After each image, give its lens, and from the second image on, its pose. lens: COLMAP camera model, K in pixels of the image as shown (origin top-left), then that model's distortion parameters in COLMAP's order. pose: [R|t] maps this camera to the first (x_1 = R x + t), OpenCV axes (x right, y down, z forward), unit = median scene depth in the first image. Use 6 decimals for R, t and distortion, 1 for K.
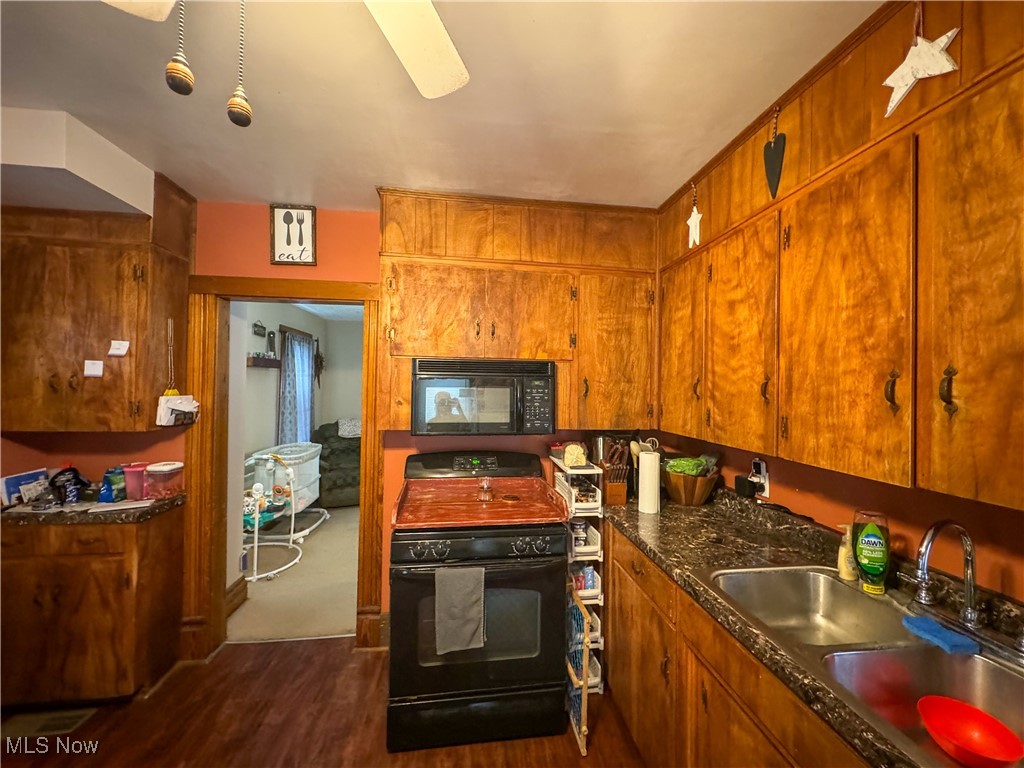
lens RADIAL K [[408.3, 0, 511.6], [0, 408.3, 382.3], [0, 0, 1]] dist [-0.001221, 0.000000]
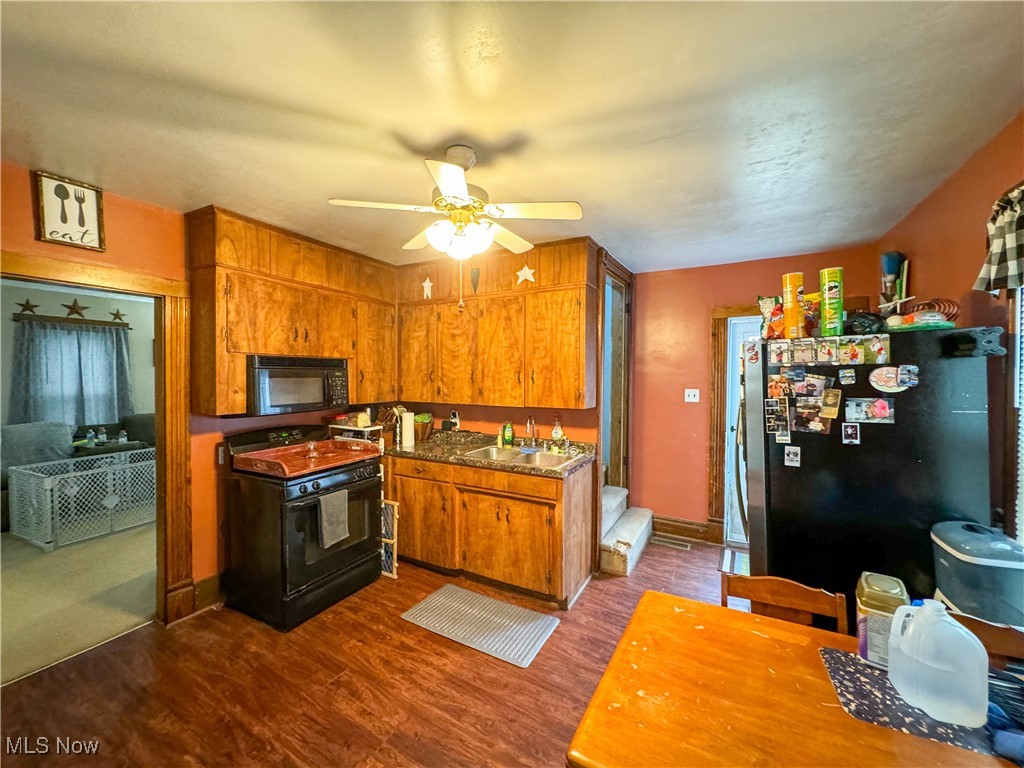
lens RADIAL K [[408.3, 0, 511.6], [0, 408.3, 382.3], [0, 0, 1]] dist [-0.001221, 0.000000]
pose [[0.583920, -0.027678, 0.811339, -0.781875], [-0.004837, 0.999282, 0.037571, -0.026134], [-0.811797, -0.025862, 0.583367, -0.368879]]
